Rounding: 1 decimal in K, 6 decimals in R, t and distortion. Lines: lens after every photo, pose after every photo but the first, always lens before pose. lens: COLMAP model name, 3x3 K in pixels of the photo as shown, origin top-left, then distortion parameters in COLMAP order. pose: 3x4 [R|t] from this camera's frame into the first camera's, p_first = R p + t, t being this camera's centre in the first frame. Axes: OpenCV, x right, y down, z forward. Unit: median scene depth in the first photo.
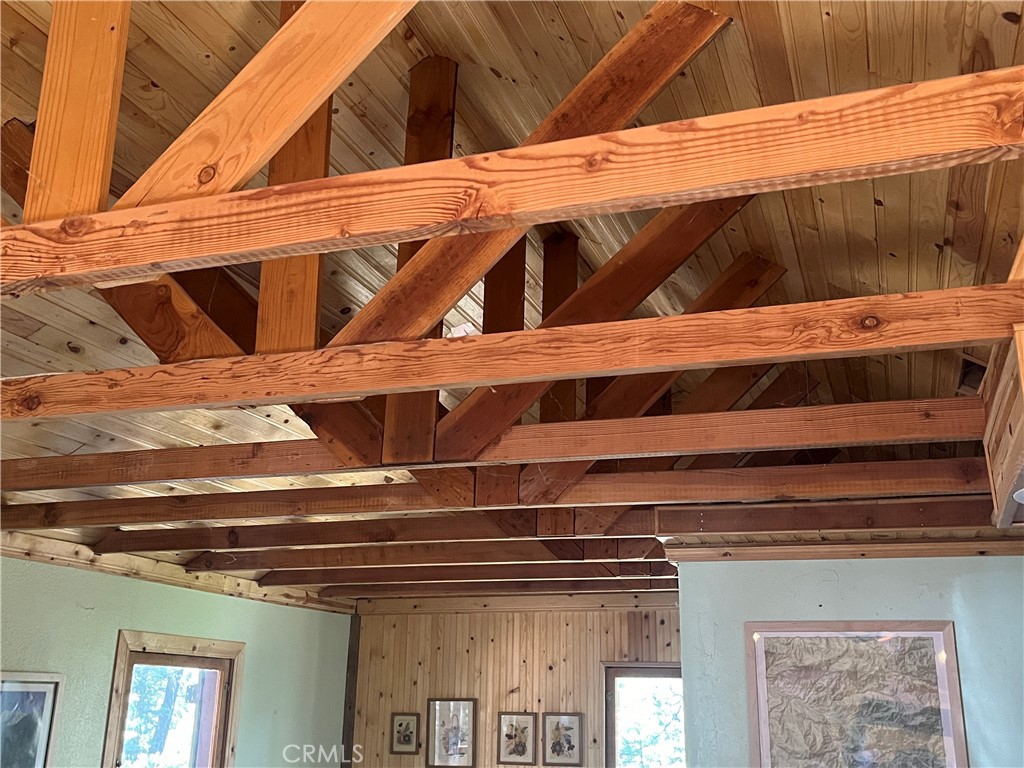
lens RADIAL K [[1066.9, 0, 512.0], [0, 1066.9, 384.0], [0, 0, 1]] dist [0.016414, 0.011115]
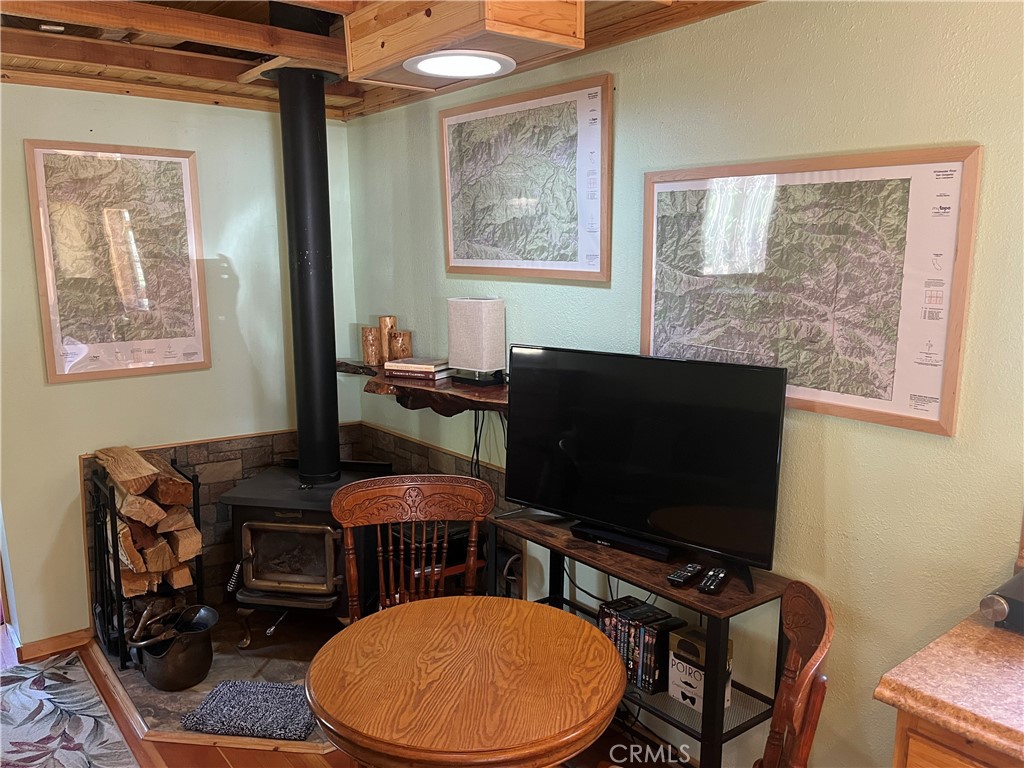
lens RADIAL K [[796.5, 0, 506.6], [0, 796.5, 381.4], [0, 0, 1]] dist [0.094581, -0.117787]
pose [[0.545939, -0.154679, 0.823422, -0.261987], [-0.224913, 0.919678, 0.321881, 0.066588], [-0.807071, -0.360926, 0.467299, 0.082881]]
